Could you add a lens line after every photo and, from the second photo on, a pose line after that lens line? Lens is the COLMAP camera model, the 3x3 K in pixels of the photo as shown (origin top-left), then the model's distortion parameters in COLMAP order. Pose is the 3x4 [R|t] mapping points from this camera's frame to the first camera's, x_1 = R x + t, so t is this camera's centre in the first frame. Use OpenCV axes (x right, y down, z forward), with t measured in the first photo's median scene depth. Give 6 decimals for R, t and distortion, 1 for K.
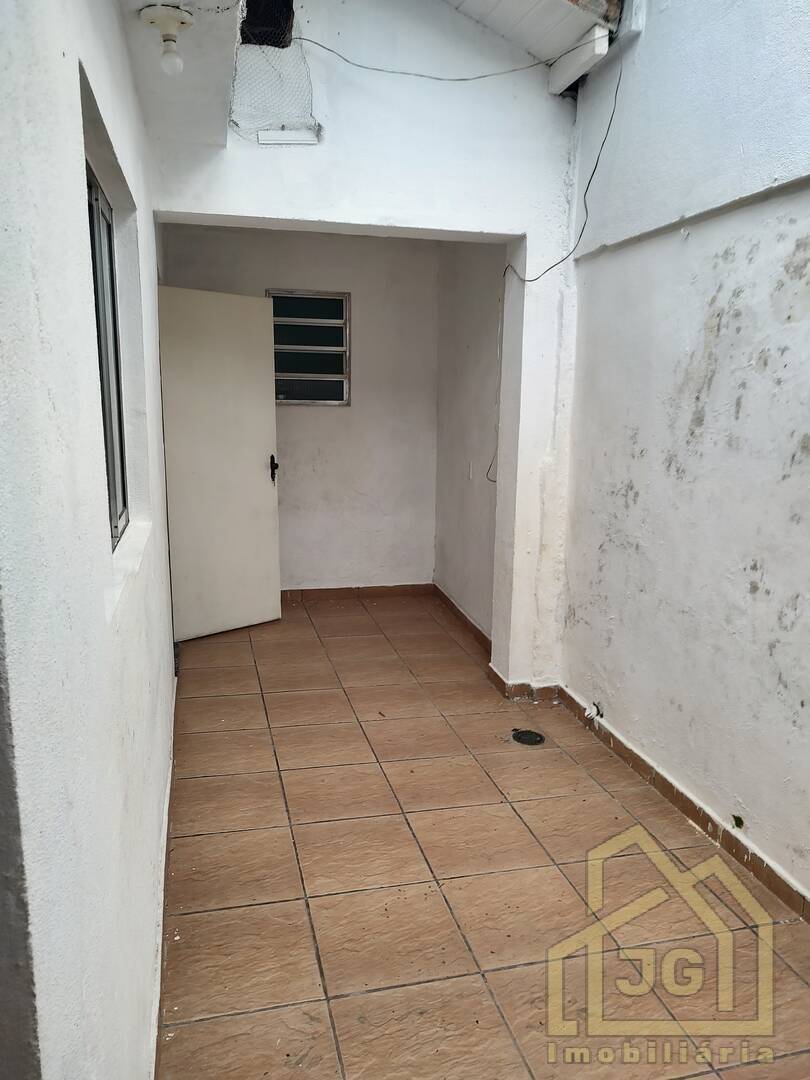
lens RADIAL K [[773.7, 0, 398.6], [0, 773.7, 547.4], [0, 0, 1]] dist [0.035724, -0.025316]
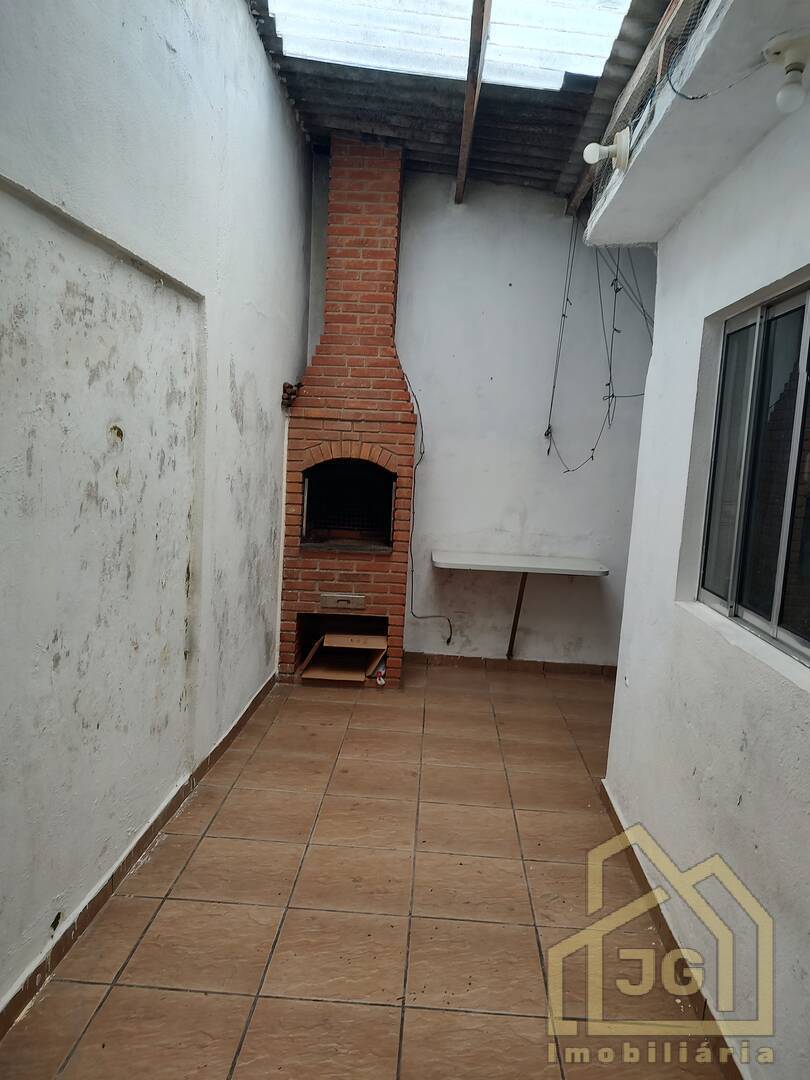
lens RADIAL K [[773.7, 0, 399.1], [0, 773.7, 533.0], [0, 0, 1]] dist [0.035724, -0.025316]
pose [[-0.950290, -0.096982, 0.295877, -0.161768], [-0.000621, 0.950844, 0.309671, -0.370133], [-0.311365, 0.294093, -0.903638, 1.687543]]
